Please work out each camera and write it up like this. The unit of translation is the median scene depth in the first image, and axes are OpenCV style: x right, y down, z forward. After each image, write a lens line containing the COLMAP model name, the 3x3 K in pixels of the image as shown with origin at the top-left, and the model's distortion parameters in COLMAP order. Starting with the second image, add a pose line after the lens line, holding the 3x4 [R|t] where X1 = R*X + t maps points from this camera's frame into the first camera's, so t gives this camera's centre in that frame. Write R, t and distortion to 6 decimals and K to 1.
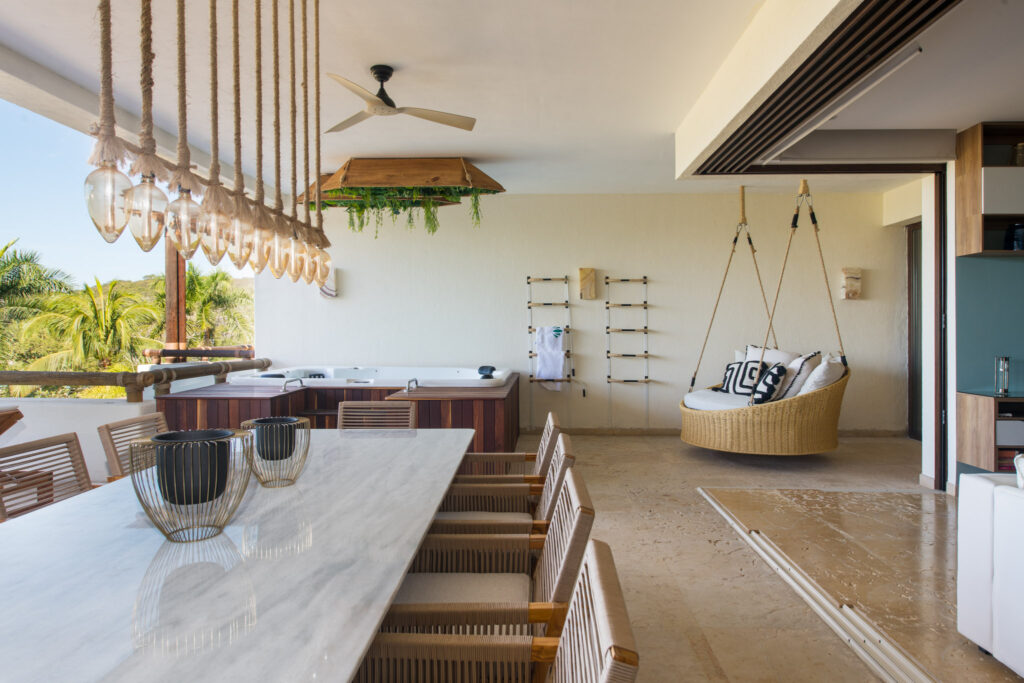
lens RADIAL K [[629.6, 0, 521.7], [0, 629.6, 327.5], [0, 0, 1]] dist [-0.001814, -0.000573]
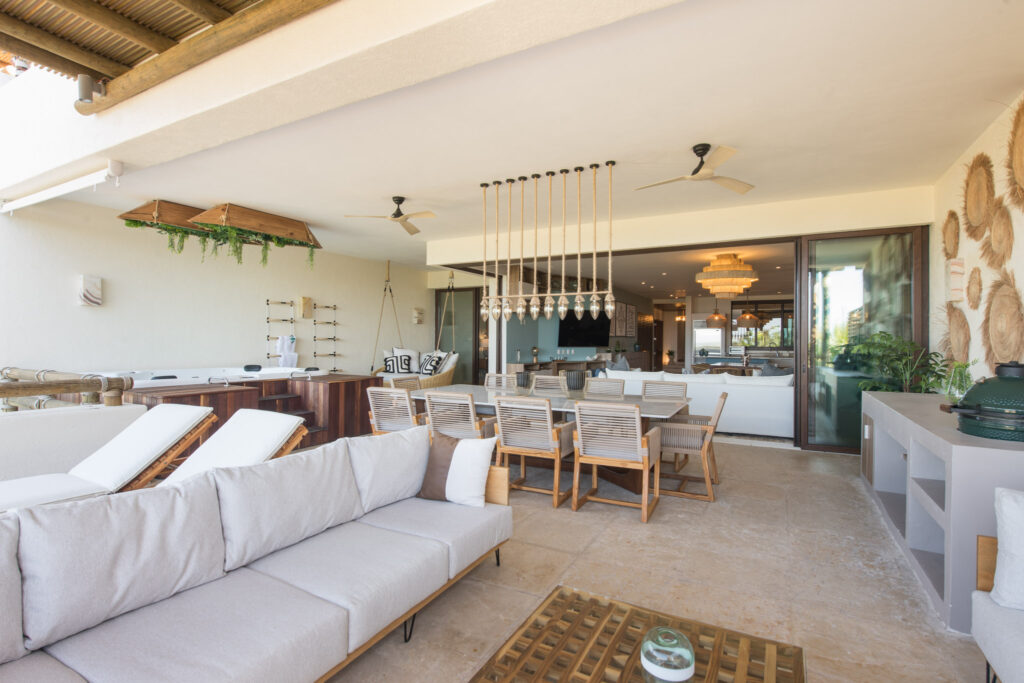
lens RADIAL K [[495.0, 0, 517.8], [0, 495.0, 339.6], [0, 0, 1]] dist [-0.009870, -0.000737]
pose [[0.445412, 0.004388, 0.895315, -0.733994], [-0.010636, 0.999943, 0.000390, 0.000861], [-0.895263, -0.009696, 0.445433, 0.022802]]
